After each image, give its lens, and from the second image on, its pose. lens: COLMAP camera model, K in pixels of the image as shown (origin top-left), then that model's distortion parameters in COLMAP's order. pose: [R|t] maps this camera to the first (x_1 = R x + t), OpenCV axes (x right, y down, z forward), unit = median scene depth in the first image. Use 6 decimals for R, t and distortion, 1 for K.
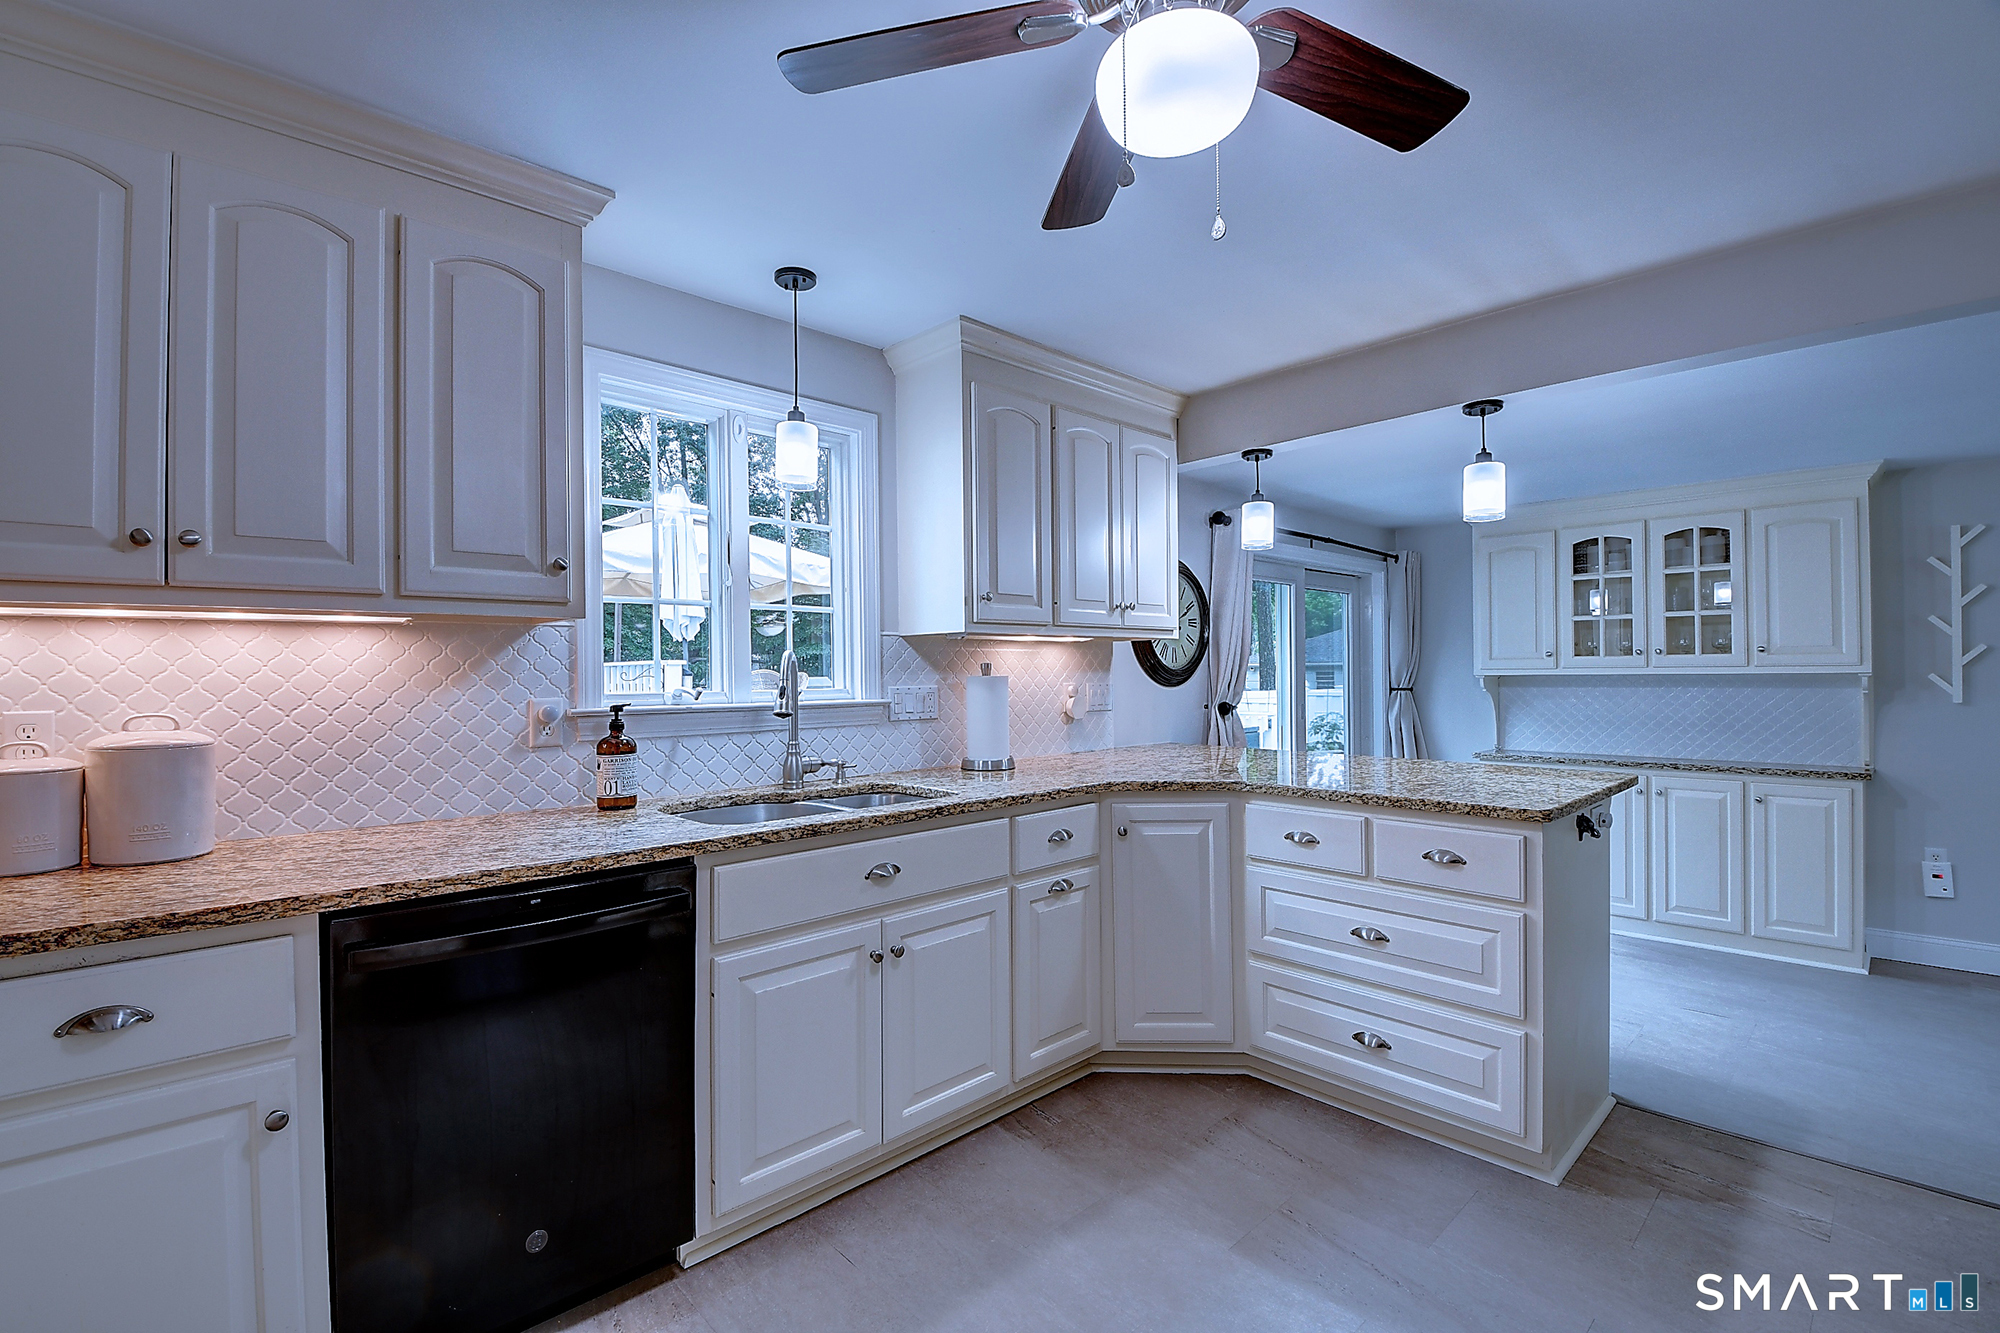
lens RADIAL K [[889.6, 0, 984.1], [0, 889.6, 666.3], [0, 0, 1]] dist [0.001081, -0.017112]
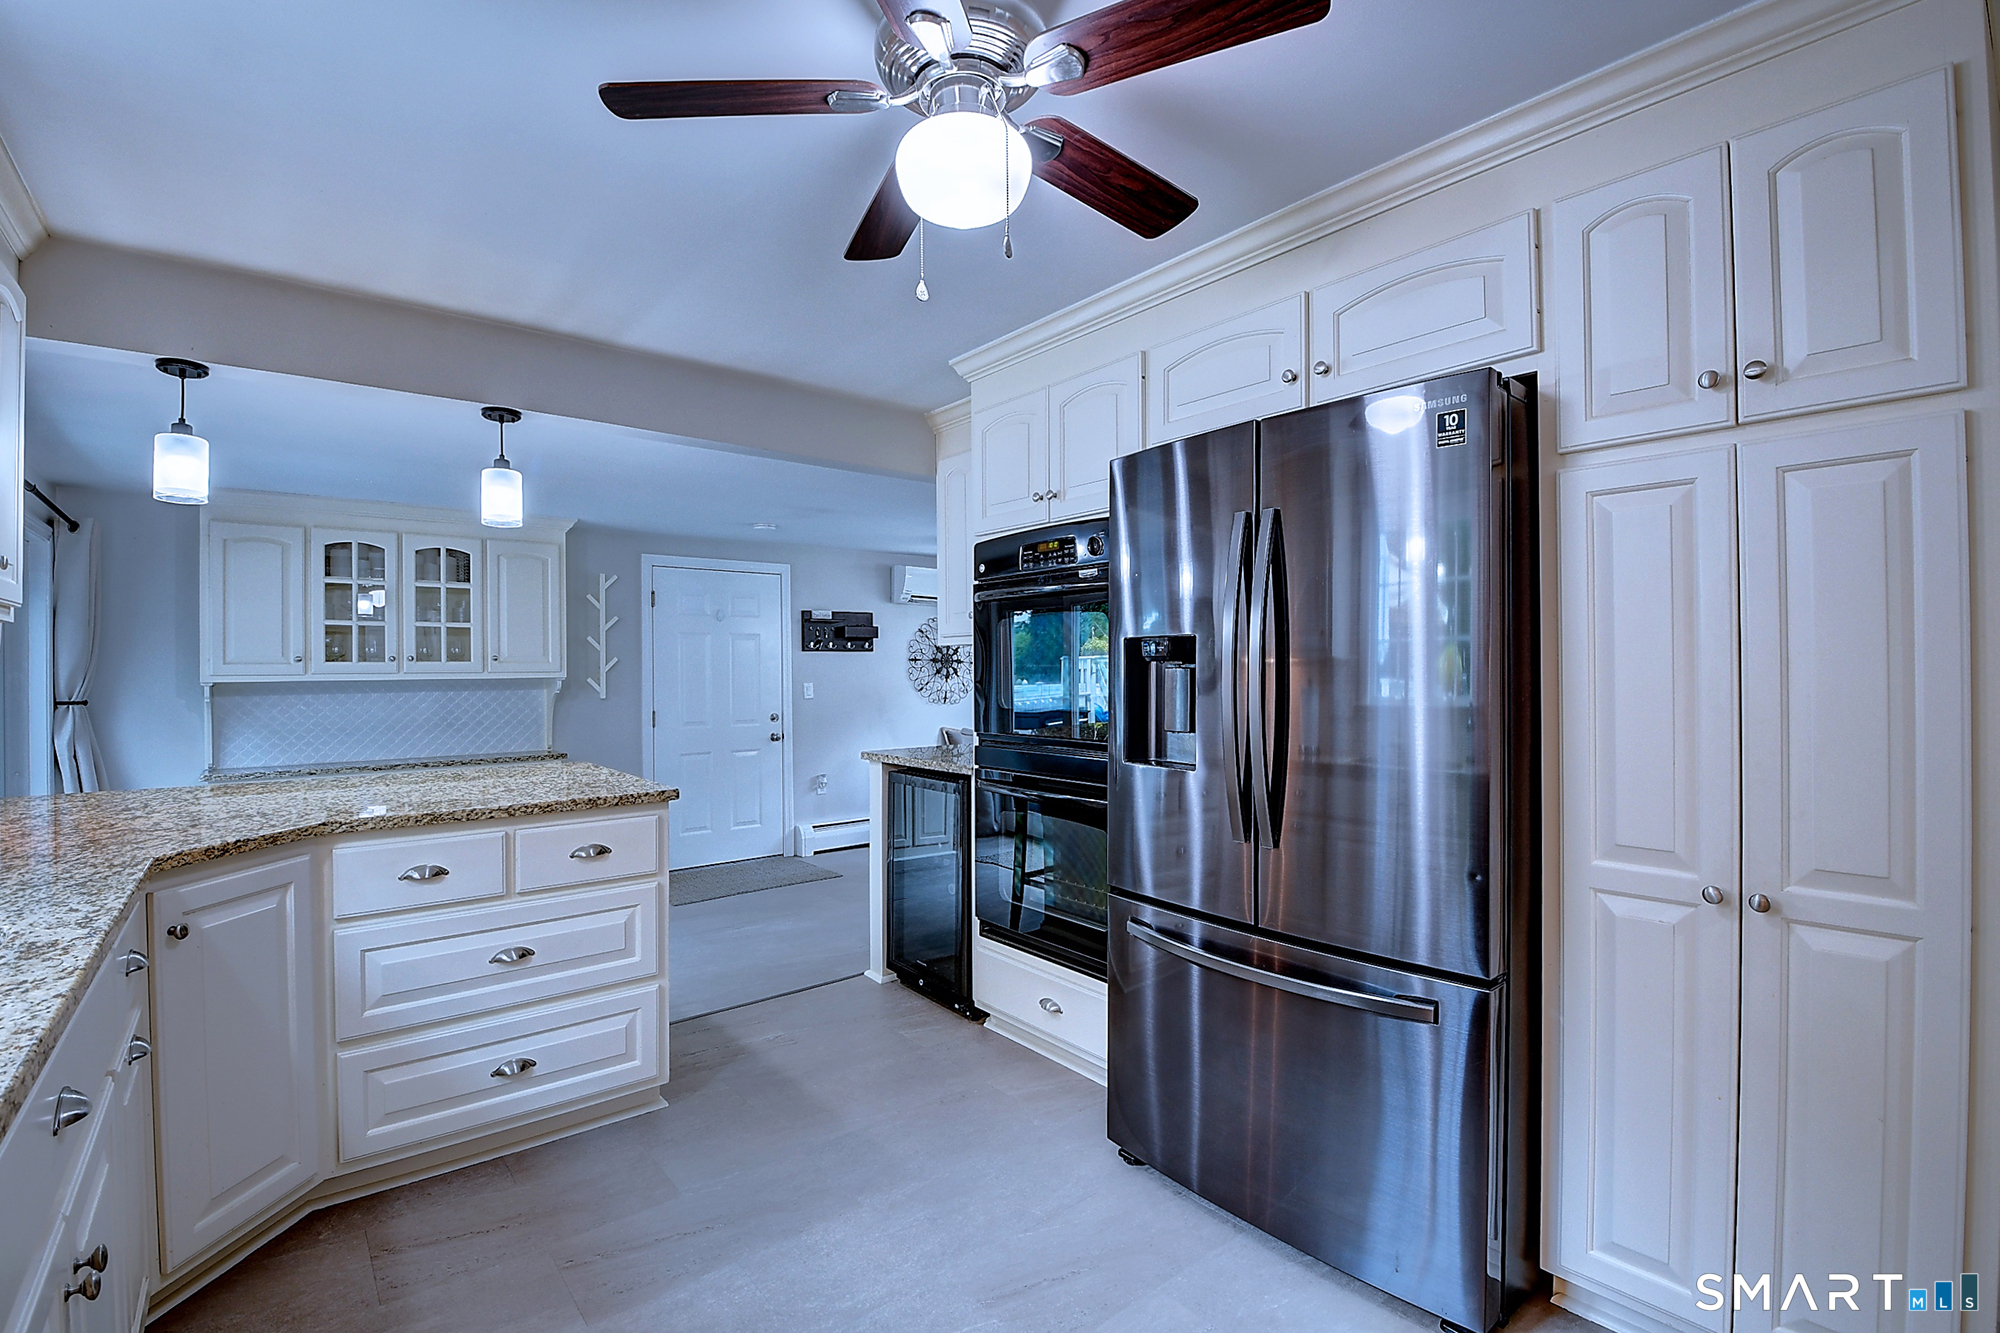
lens RADIAL K [[889.6, 0, 984.1], [0, 889.6, 666.3], [0, 0, 1]] dist [0.001081, -0.017112]
pose [[0.073387, 0.009020, 0.997263, -0.262464], [0.001210, 0.999958, -0.009134, 0.003556], [-0.997303, 0.001876, 0.073373, 0.244126]]
